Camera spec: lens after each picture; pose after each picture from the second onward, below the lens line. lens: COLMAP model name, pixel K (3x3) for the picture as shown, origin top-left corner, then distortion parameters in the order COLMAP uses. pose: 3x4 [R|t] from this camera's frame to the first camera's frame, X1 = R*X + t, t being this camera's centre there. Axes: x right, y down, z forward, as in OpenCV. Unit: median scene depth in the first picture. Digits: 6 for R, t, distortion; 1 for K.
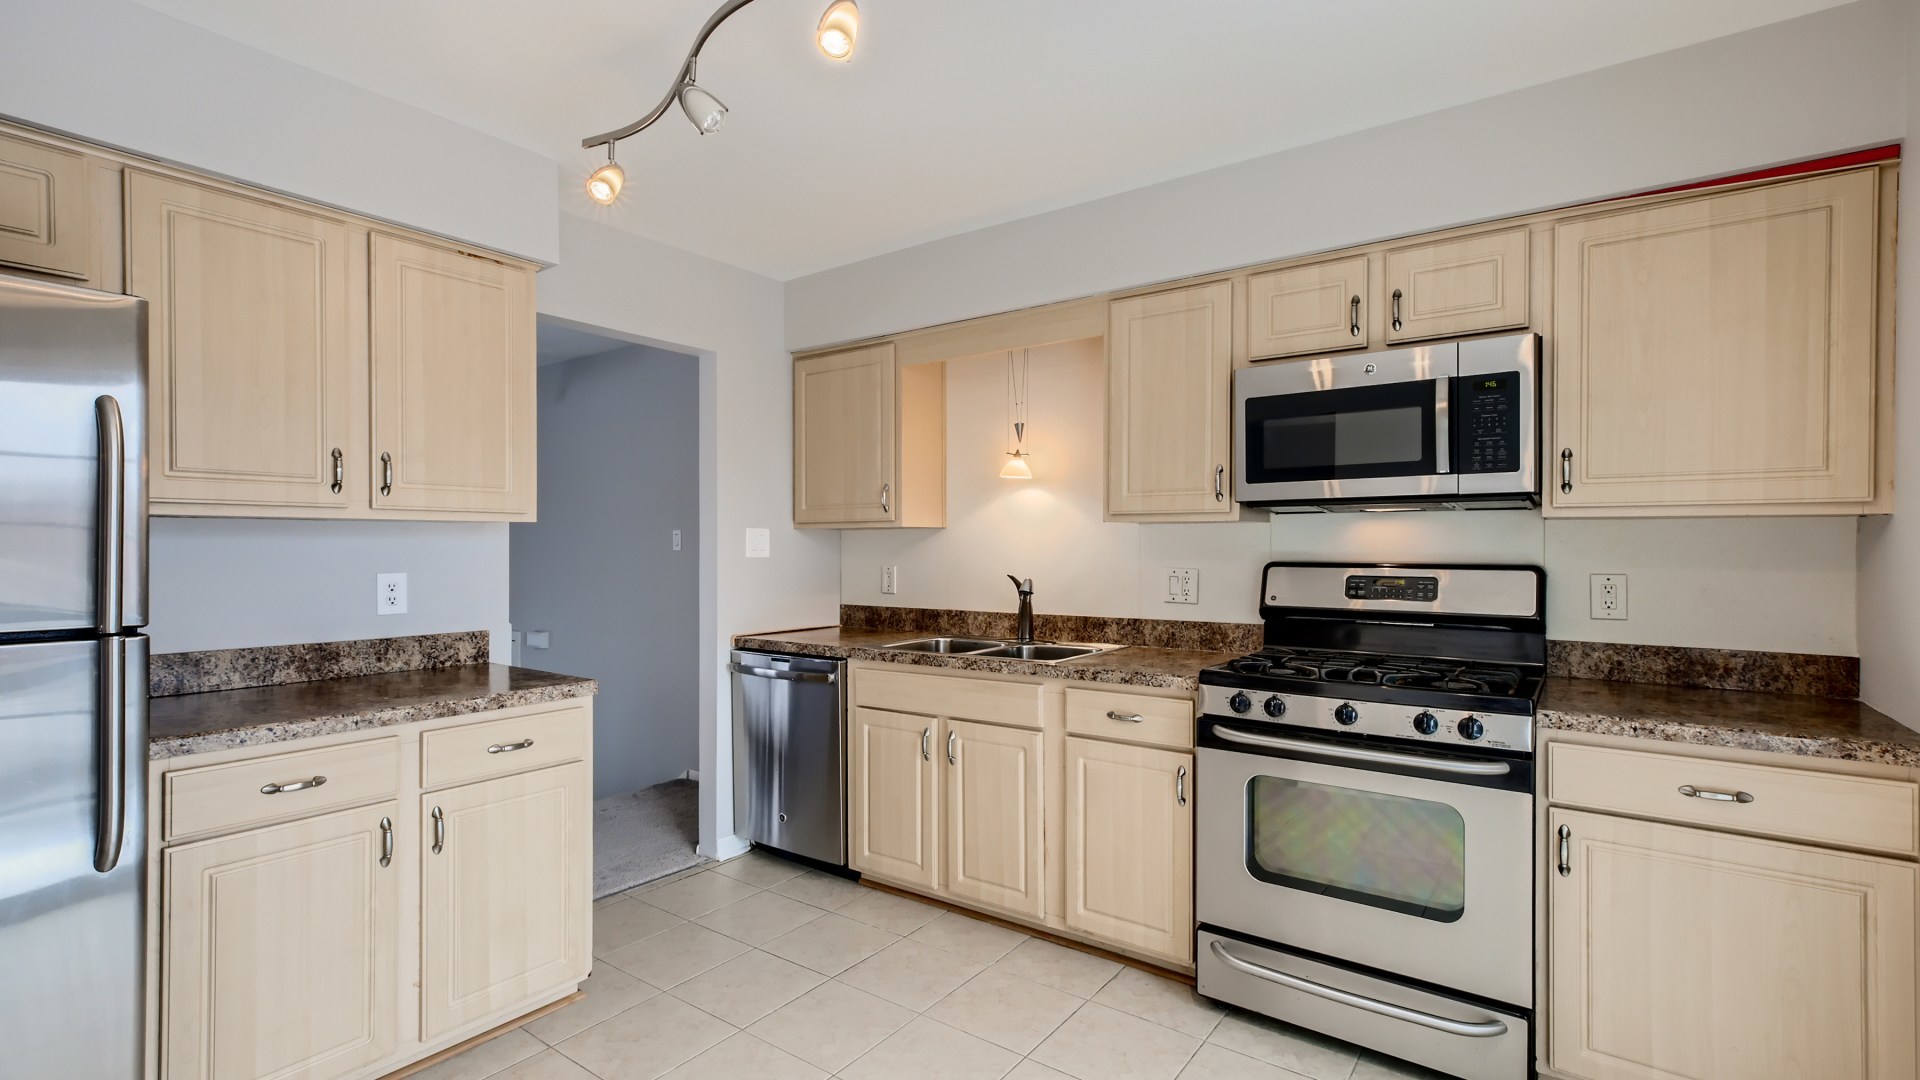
lens RADIAL K [[866.9, 0, 968.9], [0, 866.9, 553.8], [0, 0, 1]] dist [0.018759, 0.000432]
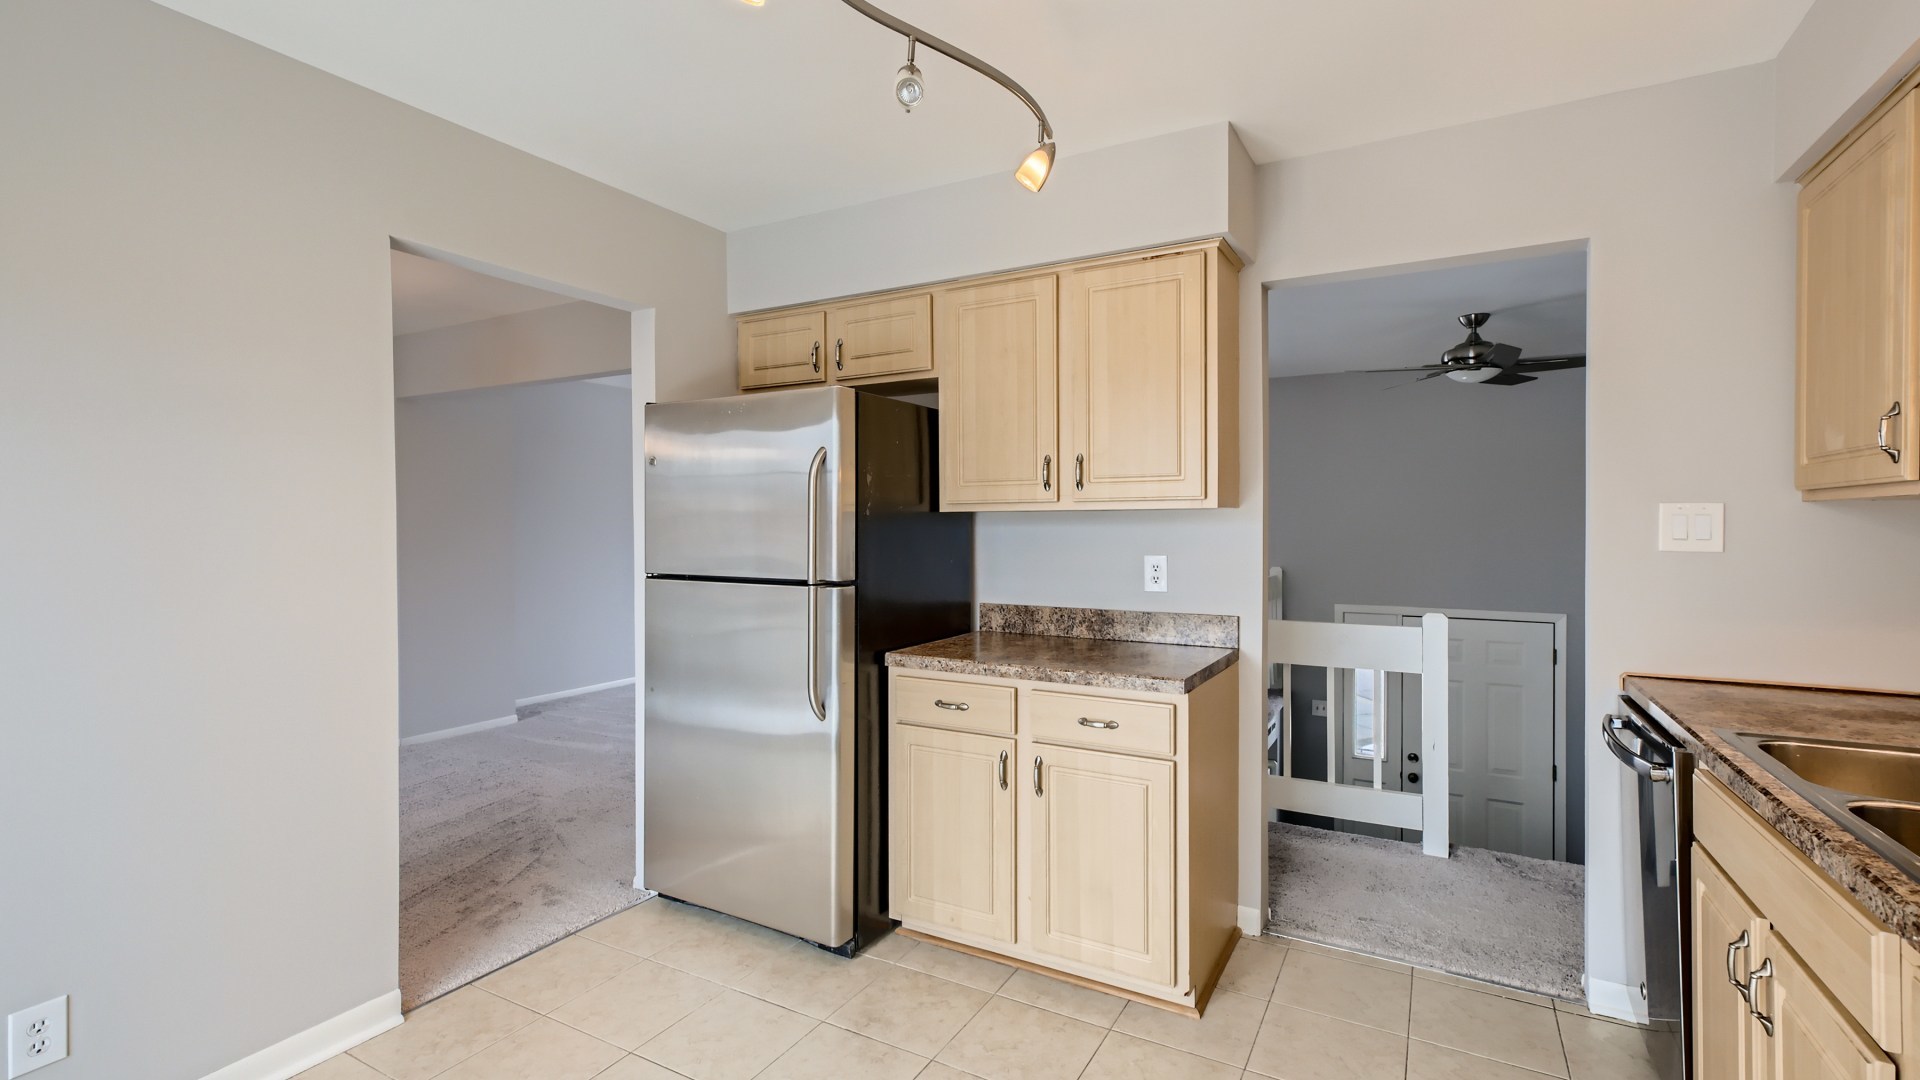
lens RADIAL K [[866.9, 0, 967.2], [0, 866.9, 535.9], [0, 0, 1]] dist [0.018759, 0.000432]
pose [[0.123210, 0.012209, -0.992305, 0.470295], [-0.006480, 0.999913, 0.011498, -0.016121], [0.992359, 0.005013, 0.123279, 0.676770]]
